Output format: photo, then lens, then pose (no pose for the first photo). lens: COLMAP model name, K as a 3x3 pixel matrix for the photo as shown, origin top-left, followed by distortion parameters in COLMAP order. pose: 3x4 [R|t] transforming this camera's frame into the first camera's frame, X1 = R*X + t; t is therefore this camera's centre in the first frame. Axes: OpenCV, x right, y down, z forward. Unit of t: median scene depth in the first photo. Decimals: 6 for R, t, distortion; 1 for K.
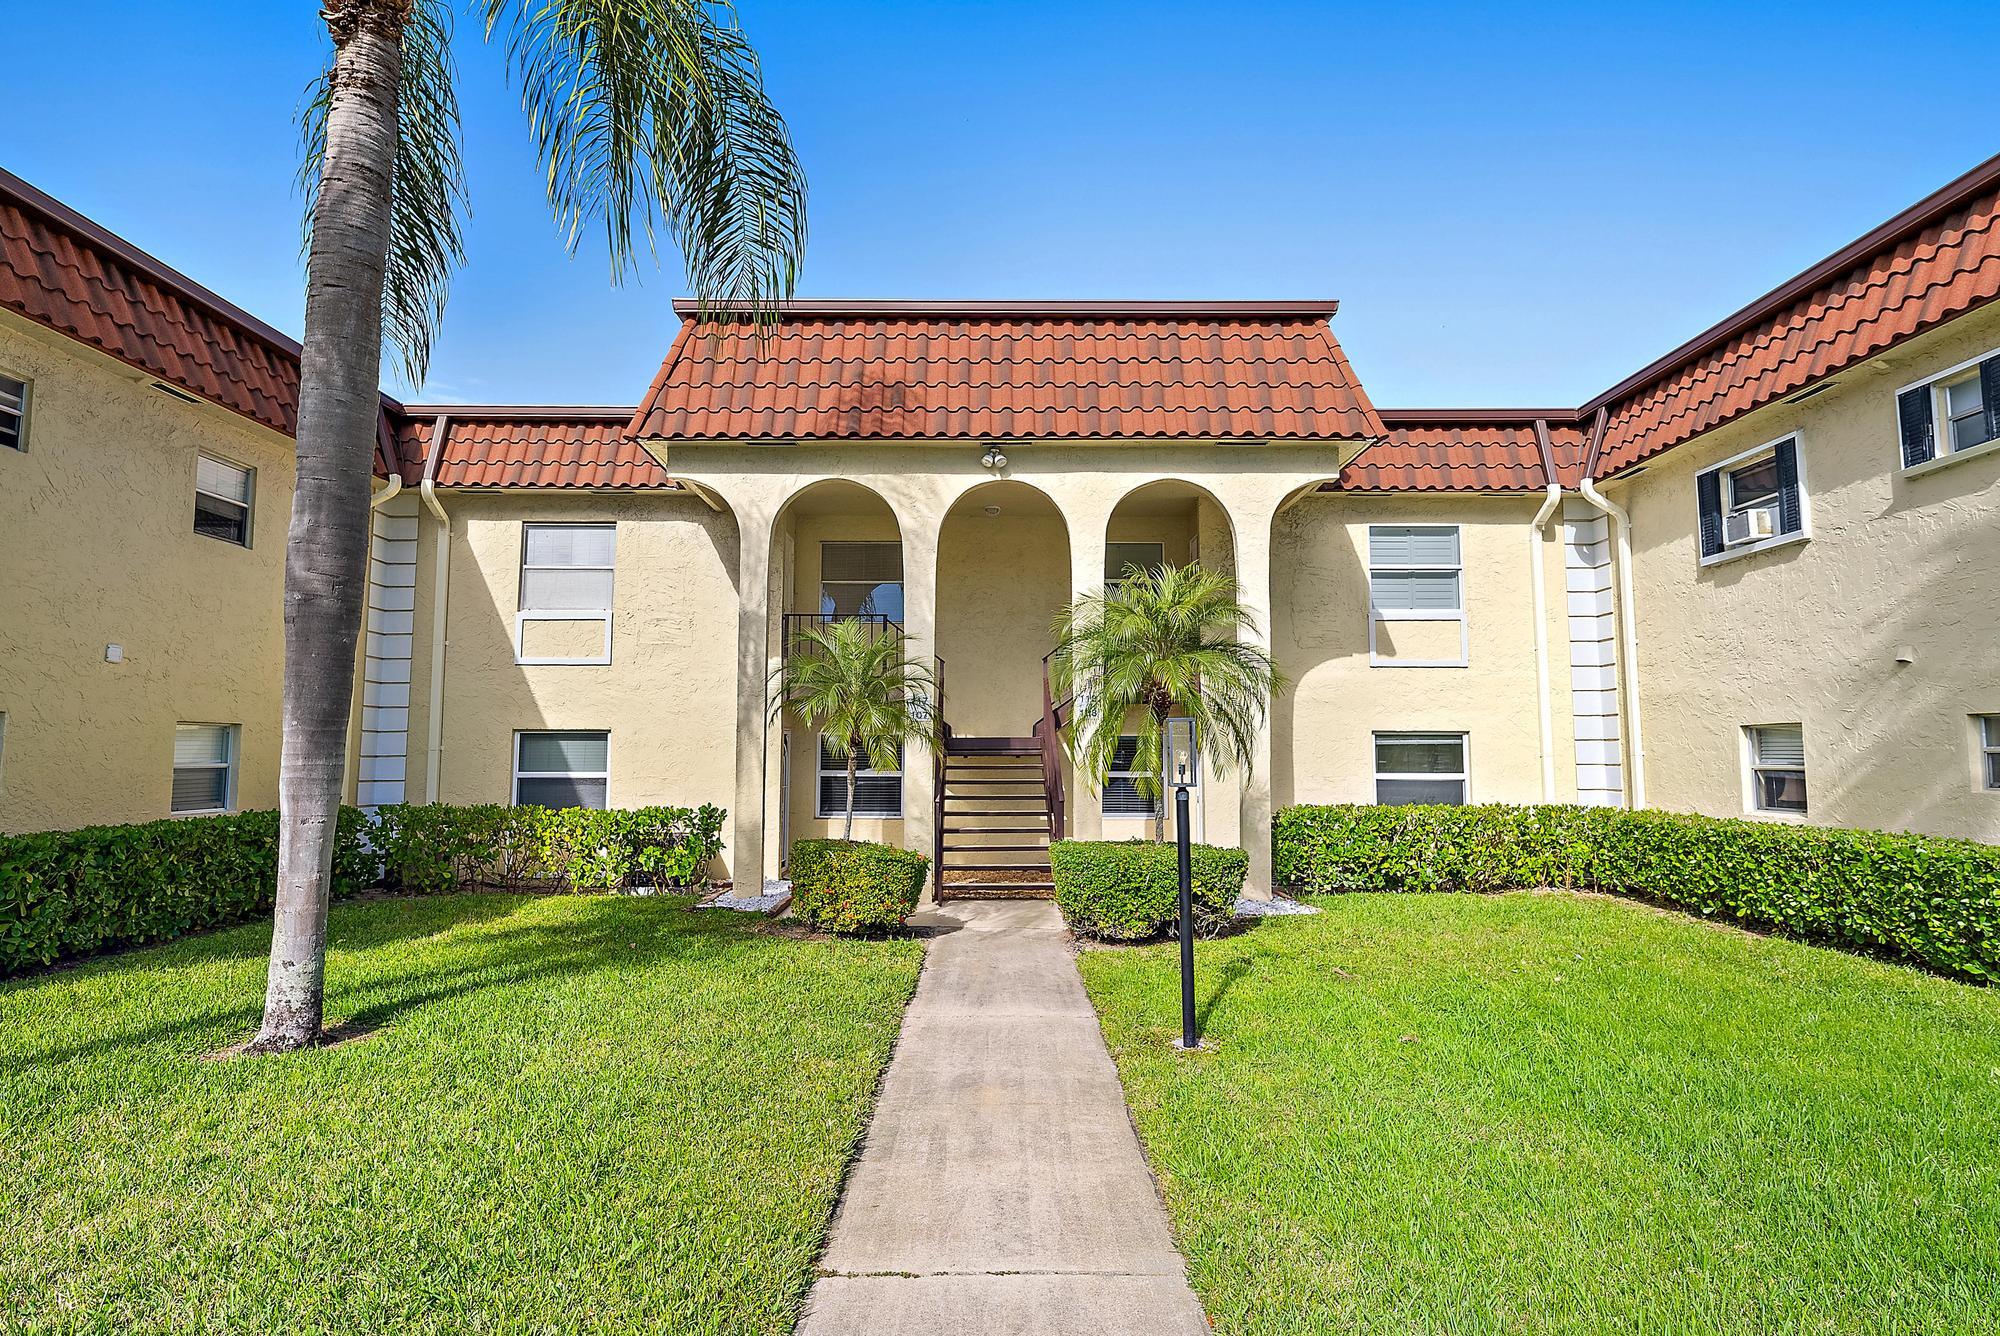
lens RADIAL K [[1104.8, 0, 1002.2], [0, 1104.8, 654.0], [0, 0, 1]] dist [0.003175, -0.001071]
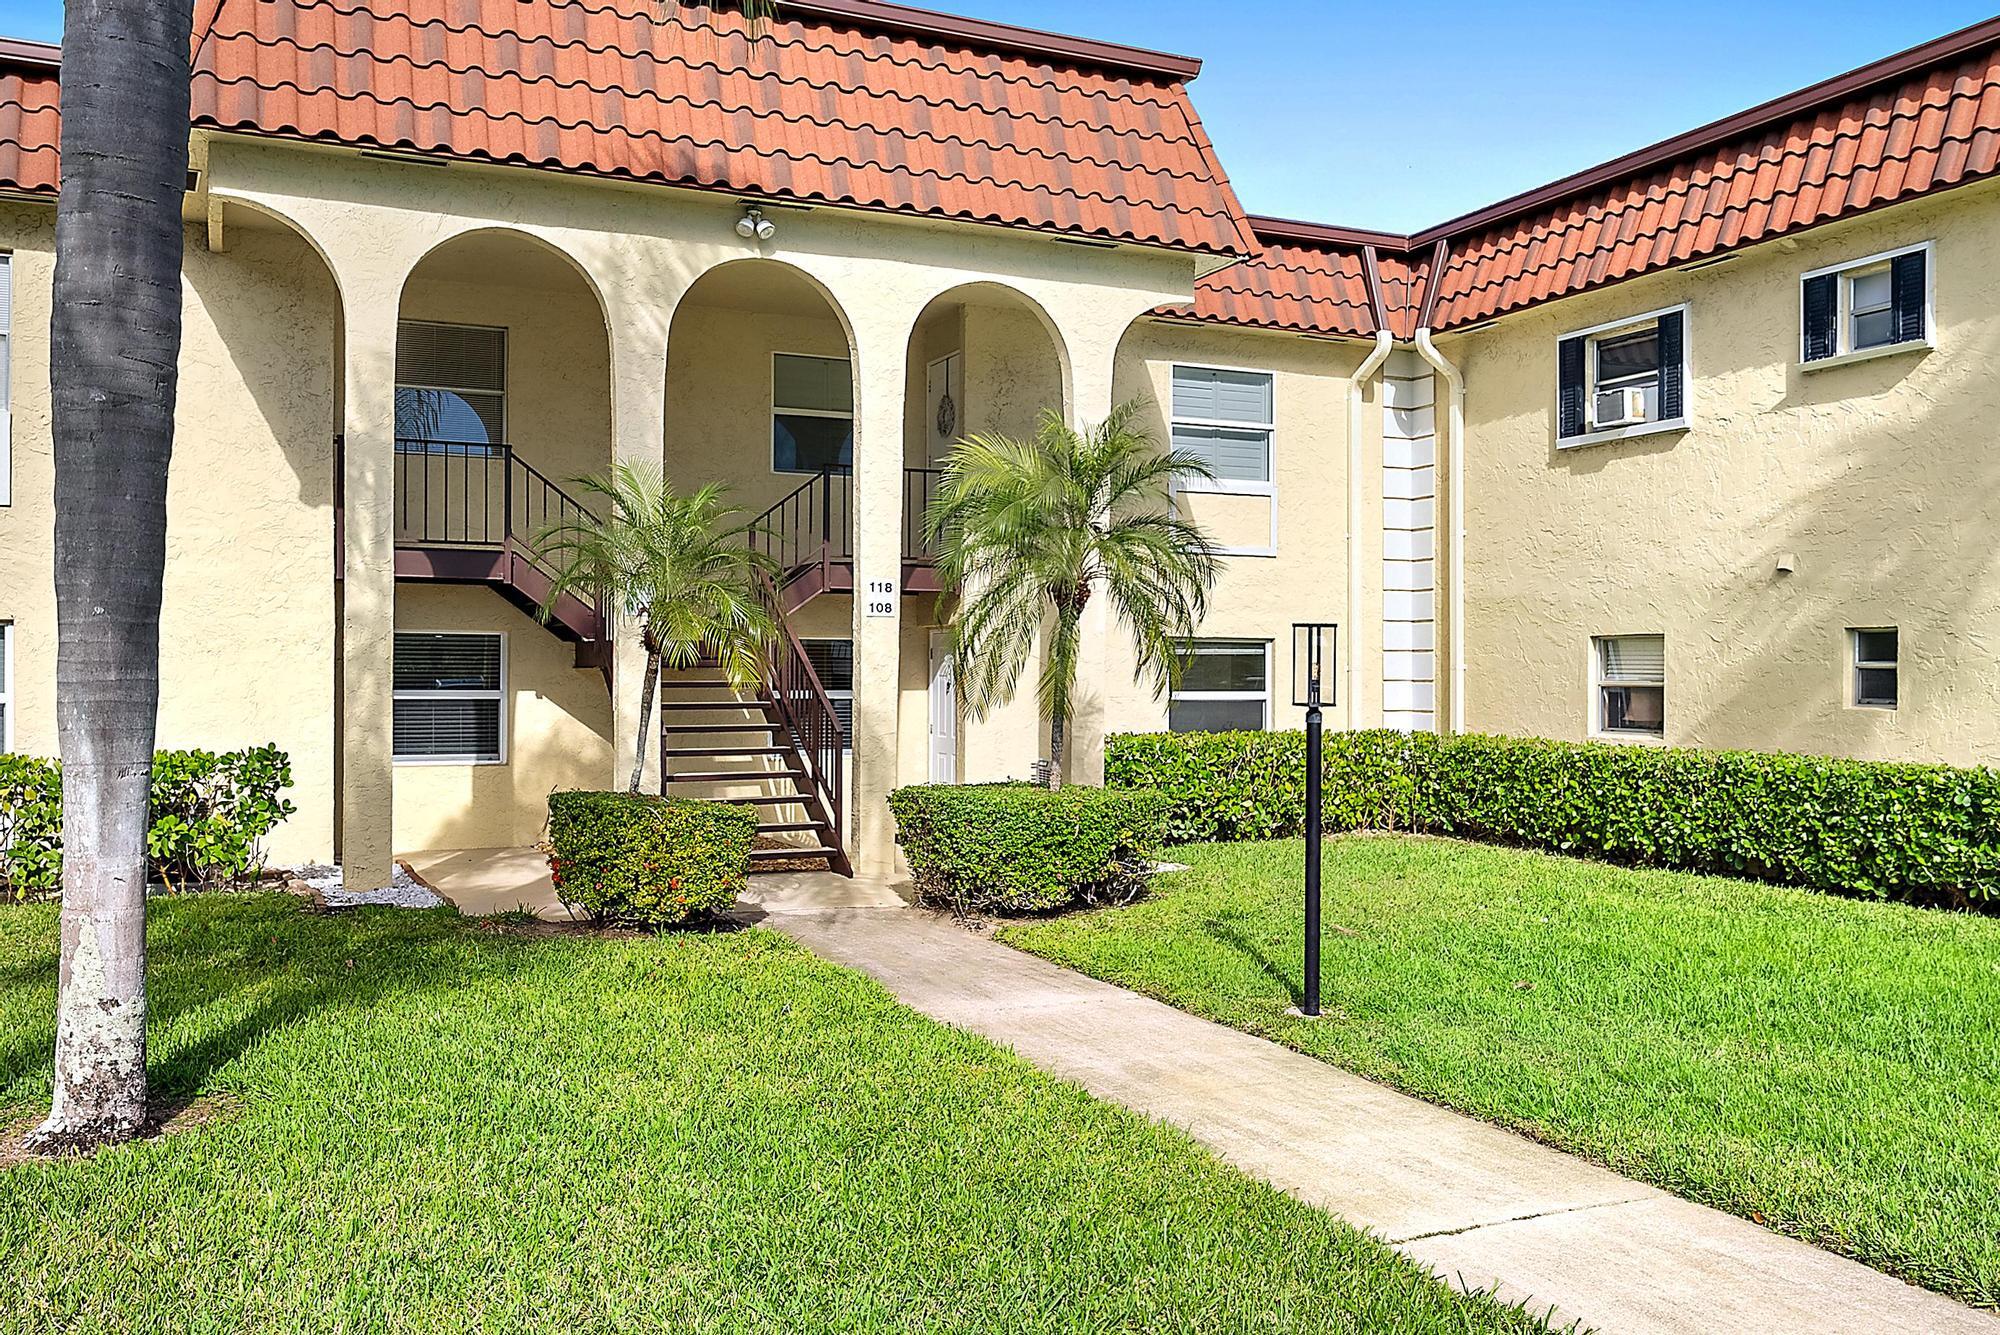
lens RADIAL K [[1718.8, 0, 997.5], [0, 1718.8, 675.7], [0, 0, 1]] dist [-0.001224, -0.001764]
pose [[0.904526, 0.001324, 0.426416, -0.332184], [-0.042317, 0.995338, 0.086674, -0.001824], [-0.424313, -0.096444, 0.900365, -0.025476]]
